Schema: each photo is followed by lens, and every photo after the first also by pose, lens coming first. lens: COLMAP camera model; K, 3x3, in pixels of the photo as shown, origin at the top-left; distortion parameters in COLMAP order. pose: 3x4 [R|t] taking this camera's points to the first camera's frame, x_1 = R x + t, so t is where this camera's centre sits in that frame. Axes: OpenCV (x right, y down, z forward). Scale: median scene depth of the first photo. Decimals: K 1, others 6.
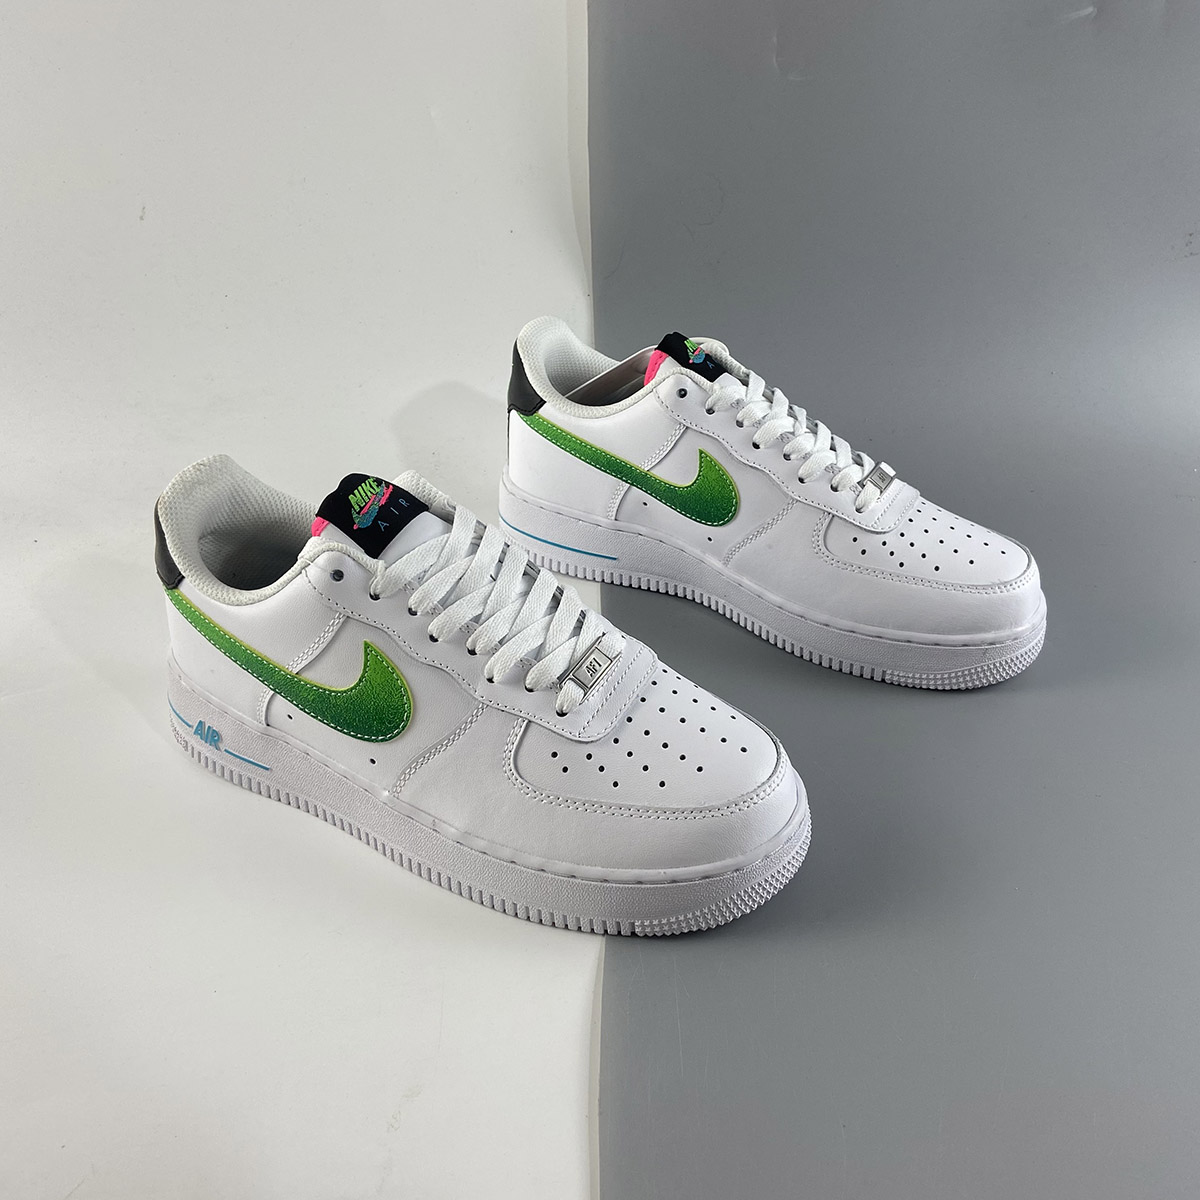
lens RADIAL K [[1211.3, 0, 600.0], [0, 1211.3, 577.4], [0, 0, 1]] dist [0.060632, 0.000000]
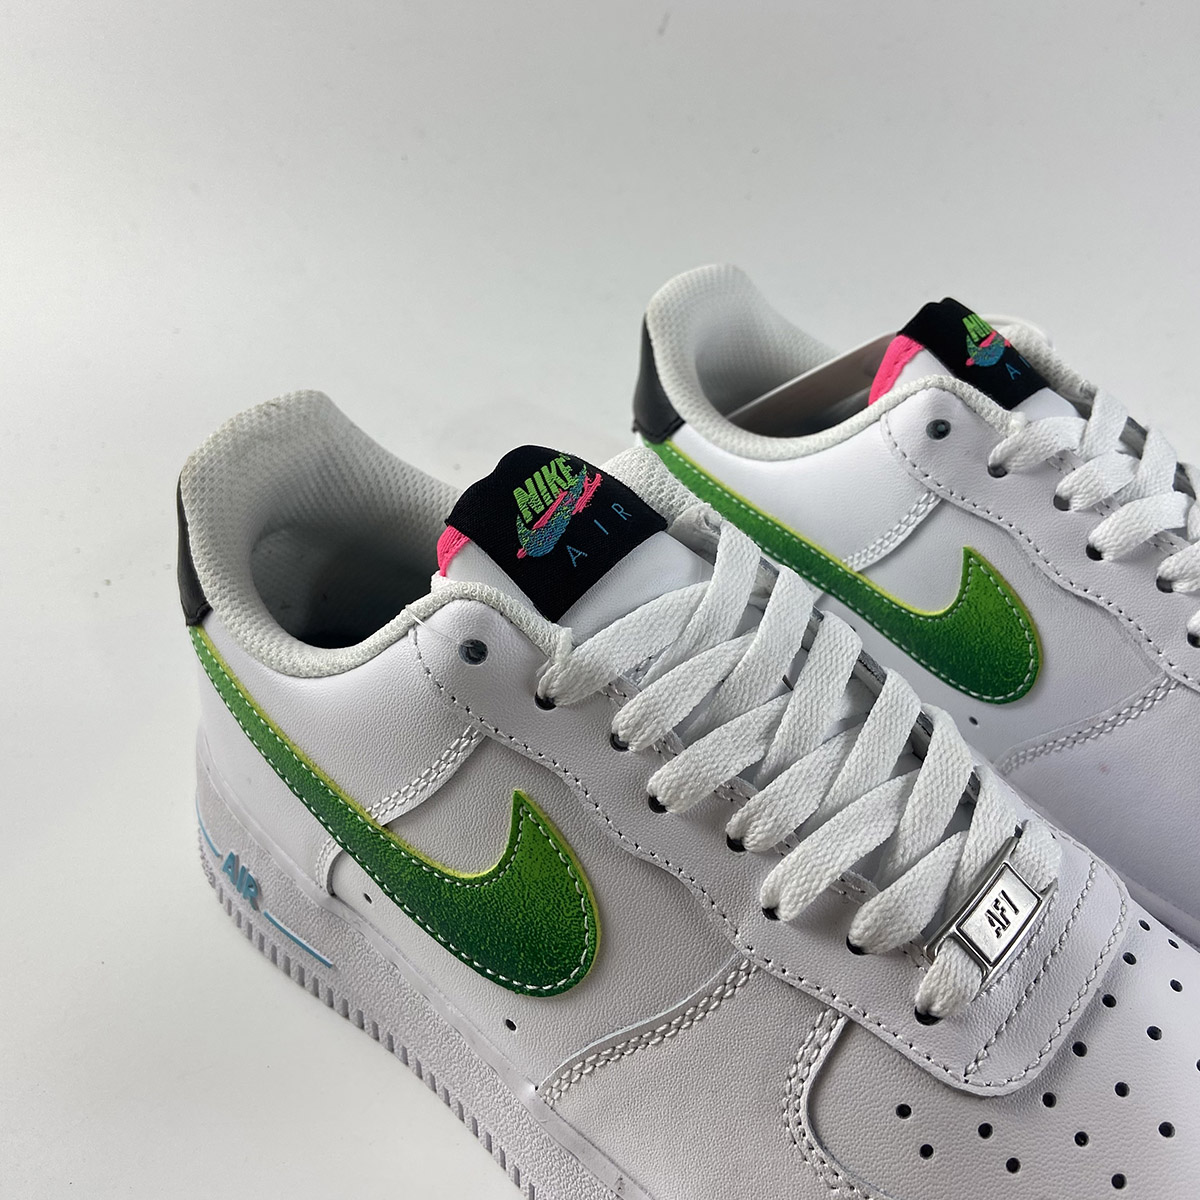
lens RADIAL K [[1211.3, 0, 590.9], [0, 1211.3, 579.0], [0, 0, 1]] dist [0.060632, 0.000000]
pose [[0.982533, 0.099392, -0.157319, -0.095015], [-0.095731, 0.994934, 0.030696, -0.049014], [0.159573, -0.015100, 0.987071, 0.518780]]
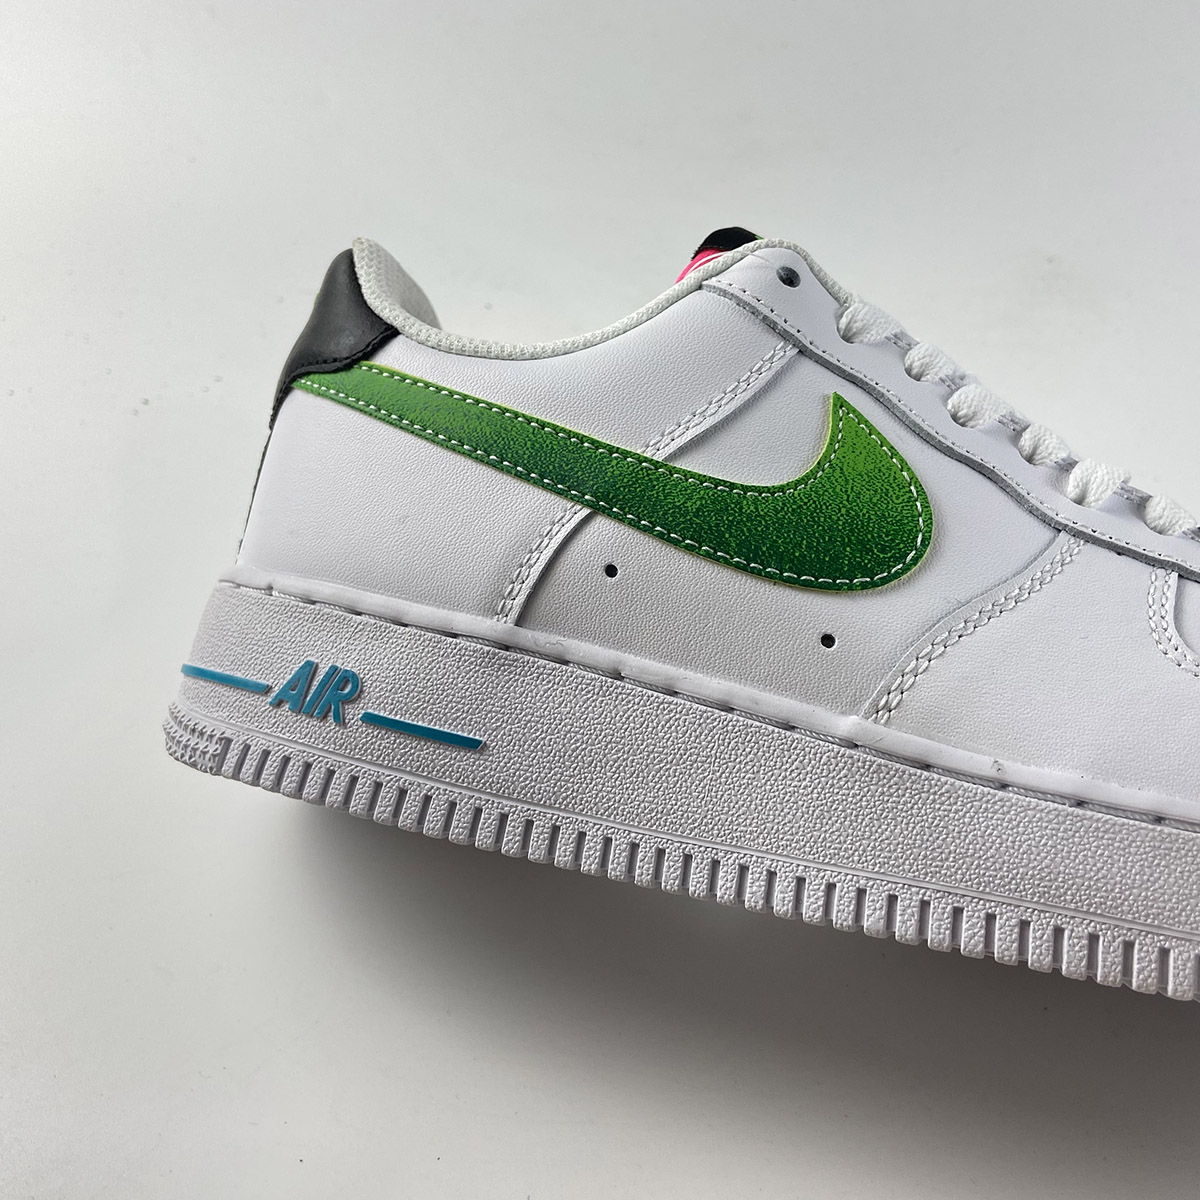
lens RADIAL K [[1211.3, 0, 605.1], [0, 1211.3, 595.9], [0, 0, 1]] dist [0.060632, 0.000000]
pose [[0.955311, 0.193783, 0.223223, -0.372094], [-0.039191, 0.831512, -0.554123, 0.393129], [-0.292992, 0.520612, 0.801947, 0.661316]]
